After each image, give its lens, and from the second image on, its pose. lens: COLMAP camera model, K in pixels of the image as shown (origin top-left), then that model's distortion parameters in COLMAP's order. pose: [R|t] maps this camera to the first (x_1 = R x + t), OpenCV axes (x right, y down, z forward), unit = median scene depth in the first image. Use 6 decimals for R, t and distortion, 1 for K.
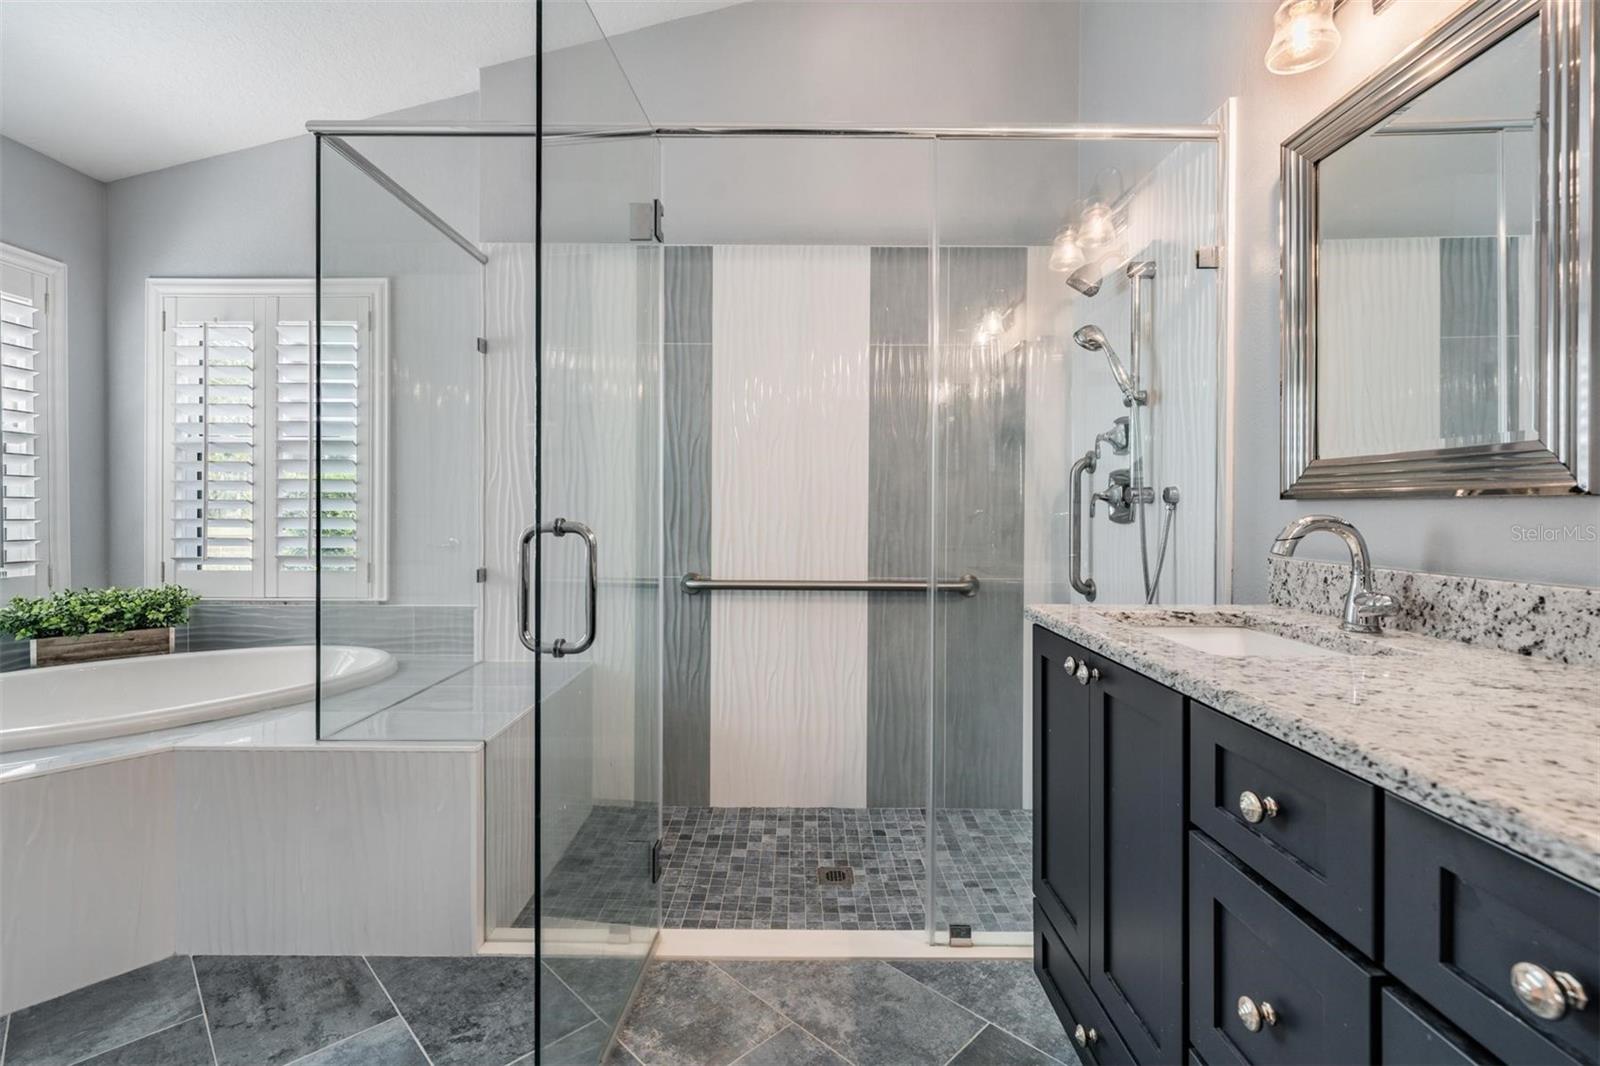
lens RADIAL K [[703.6, 0, 800.7], [0, 703.6, 514.1], [0, 0, 1]] dist [0.000519, -0.000372]
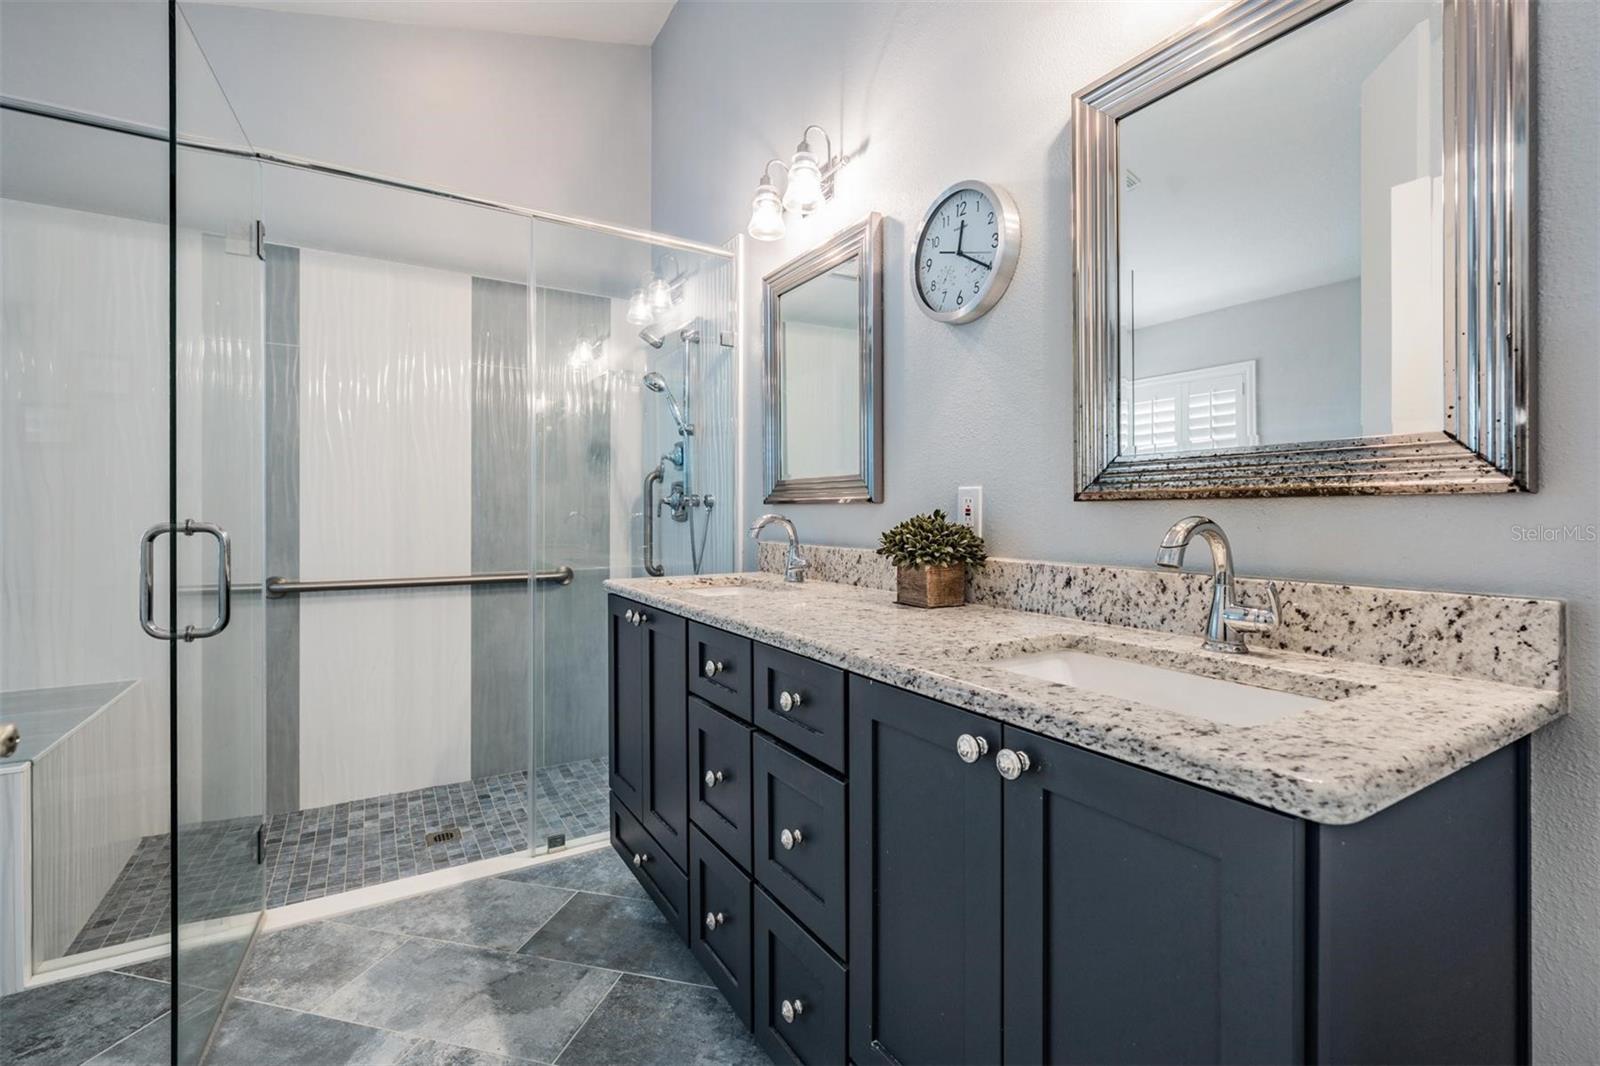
lens RADIAL K [[703.6, 0, 789.7], [0, 703.6, 514.3], [0, 0, 1]] dist [0.000519, -0.000372]
pose [[0.858705, -0.005250, 0.512444, -0.044646], [0.006493, 0.999979, -0.000636, 0.002076], [-0.512429, 0.003874, 0.858721, -0.230525]]
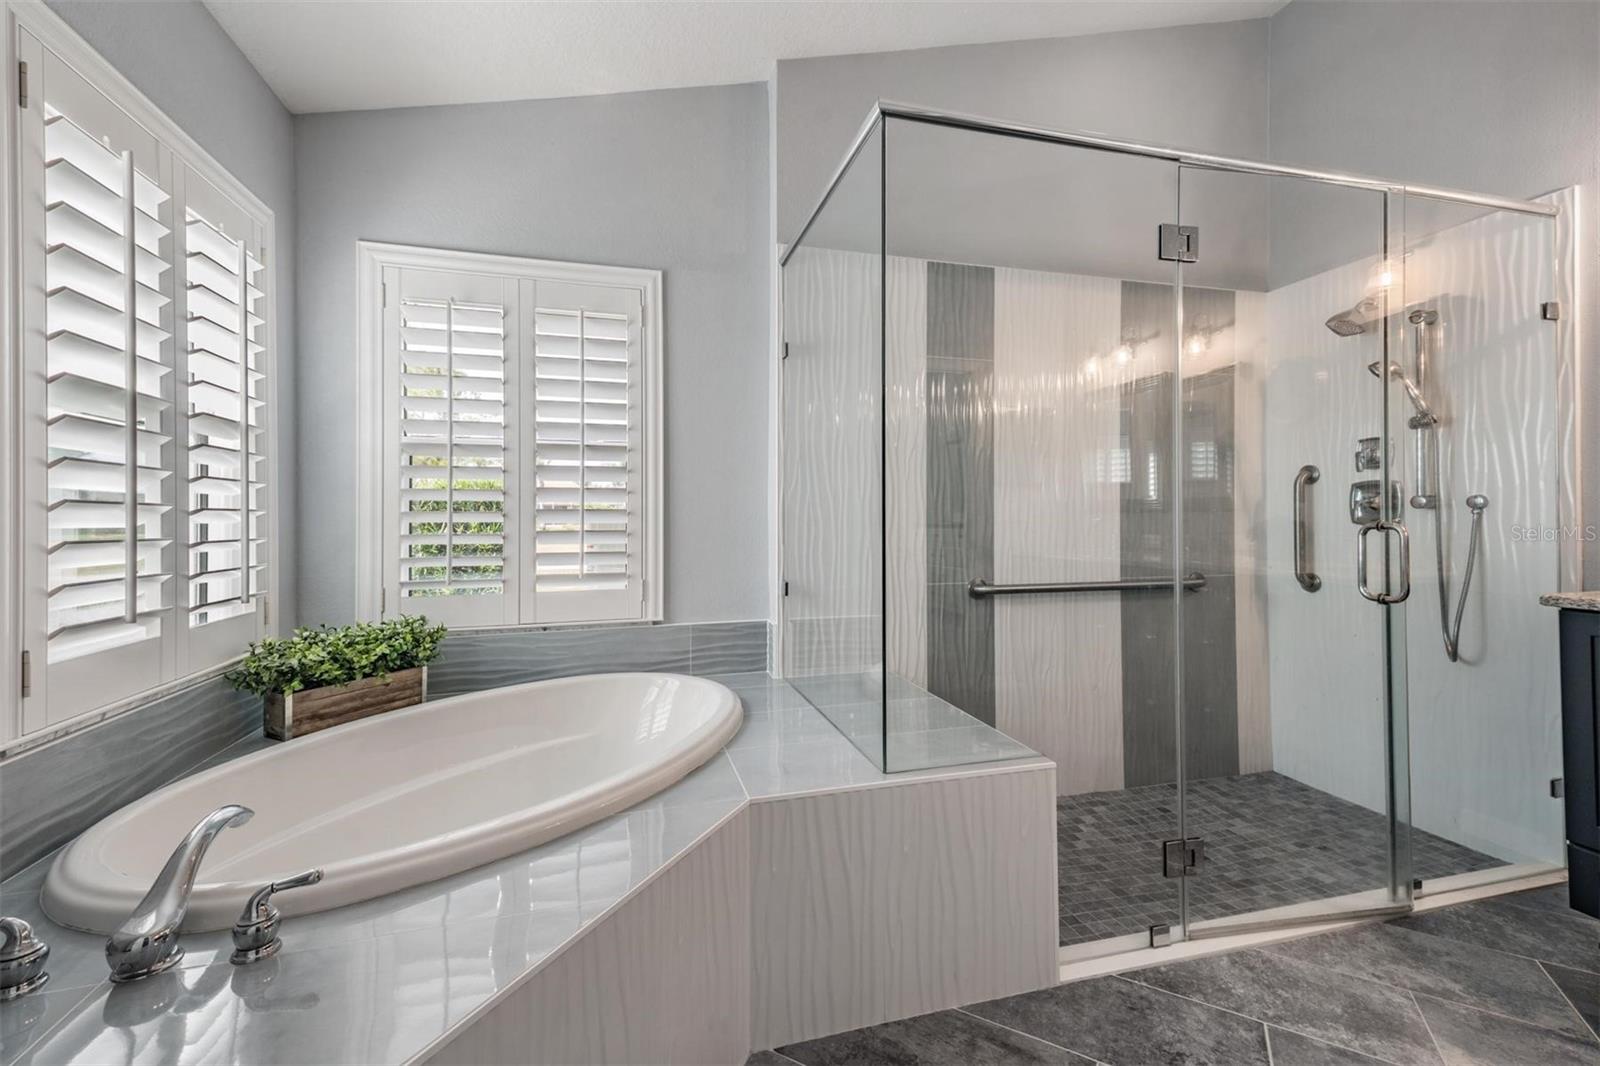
lens RADIAL K [[654.4, 0, 767.6], [0, 654.4, 510.2], [0, 0, 1]] dist [0.024086, -0.003213]
pose [[0.965283, -0.006418, 0.261127, -0.764515], [0.011339, 0.999785, -0.017344, -0.004895], [-0.260960, 0.019703, 0.965149, 0.154574]]
